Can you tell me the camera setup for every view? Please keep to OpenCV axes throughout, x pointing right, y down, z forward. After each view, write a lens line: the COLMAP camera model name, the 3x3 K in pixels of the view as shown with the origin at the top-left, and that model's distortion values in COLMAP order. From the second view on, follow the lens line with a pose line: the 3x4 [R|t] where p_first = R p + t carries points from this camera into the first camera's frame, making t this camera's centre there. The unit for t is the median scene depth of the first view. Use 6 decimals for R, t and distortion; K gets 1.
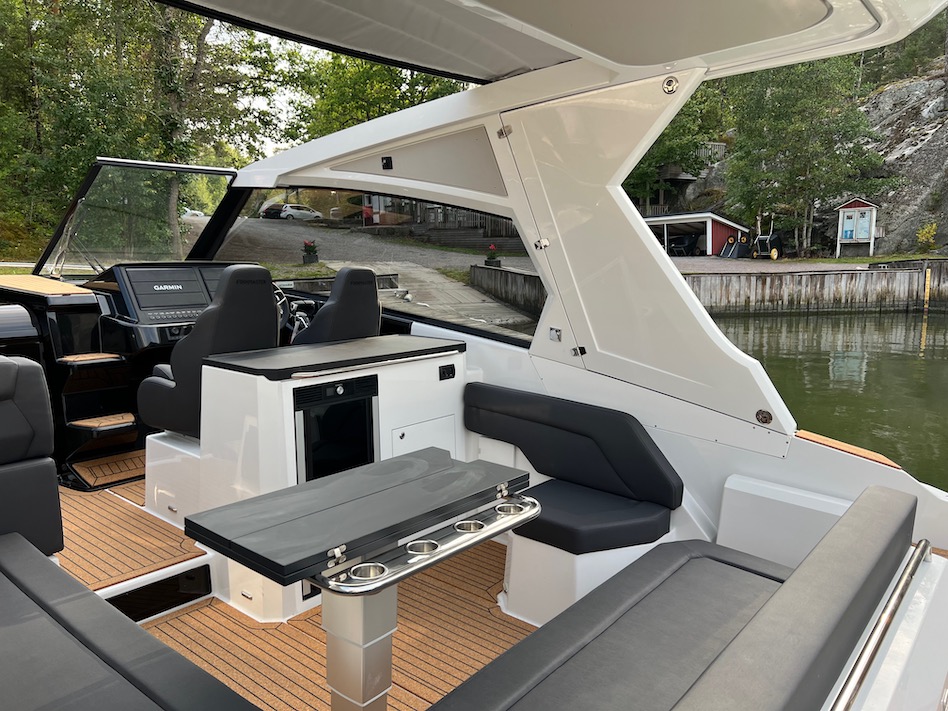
lens RADIAL K [[707.5, 0, 489.6], [0, 707.5, 356.0], [0, 0, 1]] dist [0.027268, -0.007997]
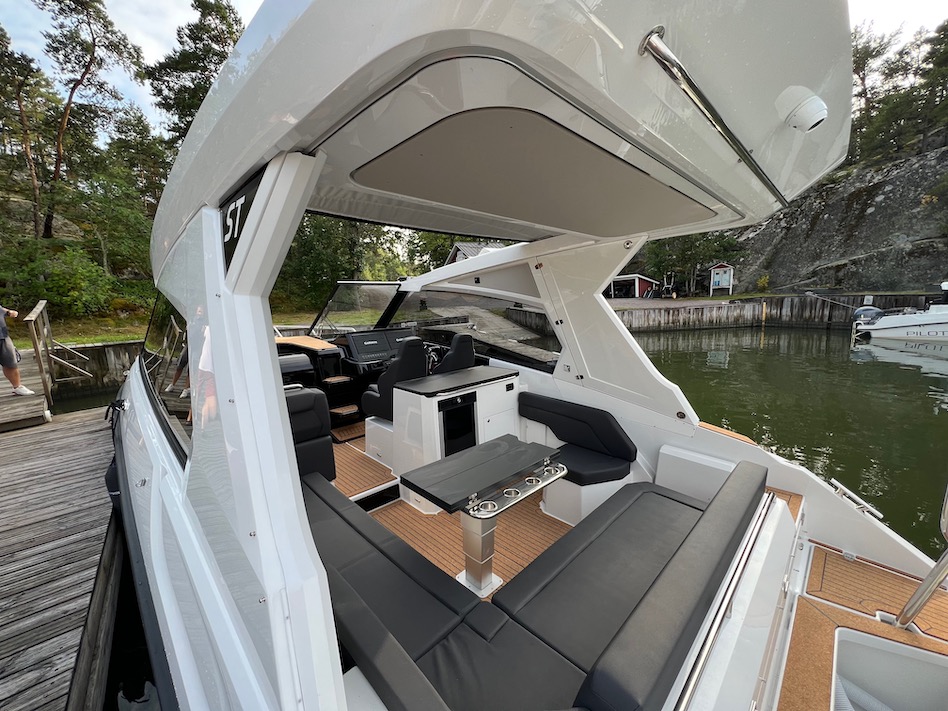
lens RADIAL K [[373.6, 0, 474.0], [0, 373.6, 355.5], [0, 0, 1]] dist [-0.000615, -0.000311]
pose [[0.994013, -0.013724, -0.108398, -0.044937], [0.015355, 0.999781, 0.014231, -0.081195], [0.108179, -0.015810, 0.994006, -0.046683]]
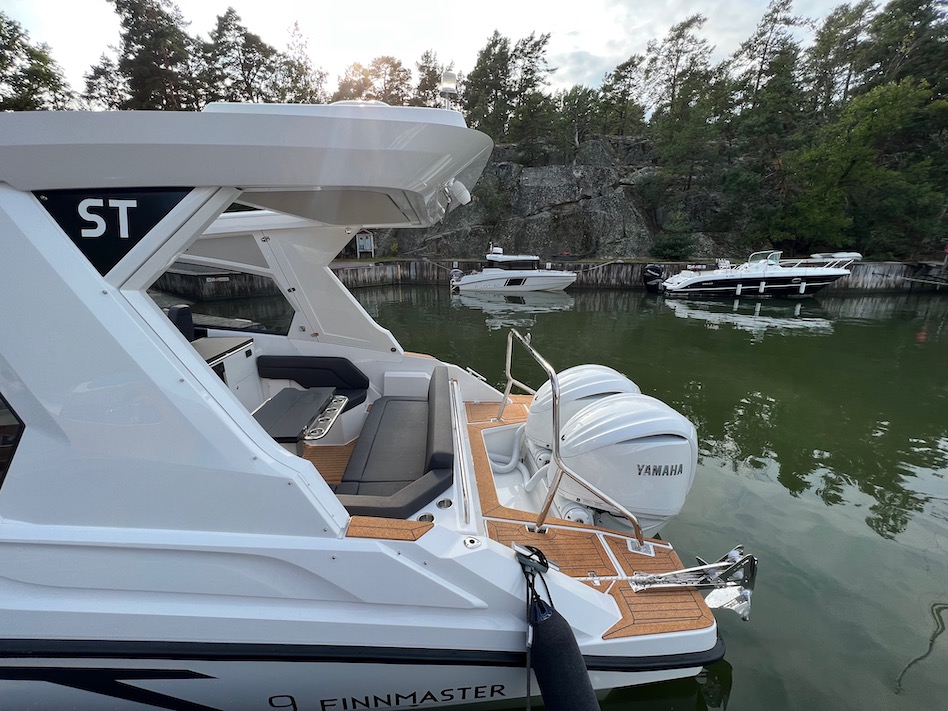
lens RADIAL K [[373.6, 0, 474.0], [0, 373.6, 355.5], [0, 0, 1]] dist [-0.000615, -0.000311]
pose [[0.724449, -0.178313, 0.665867, -0.311616], [0.088294, 0.982011, 0.166912, -0.095357], [-0.683651, -0.062127, 0.727160, -0.263999]]
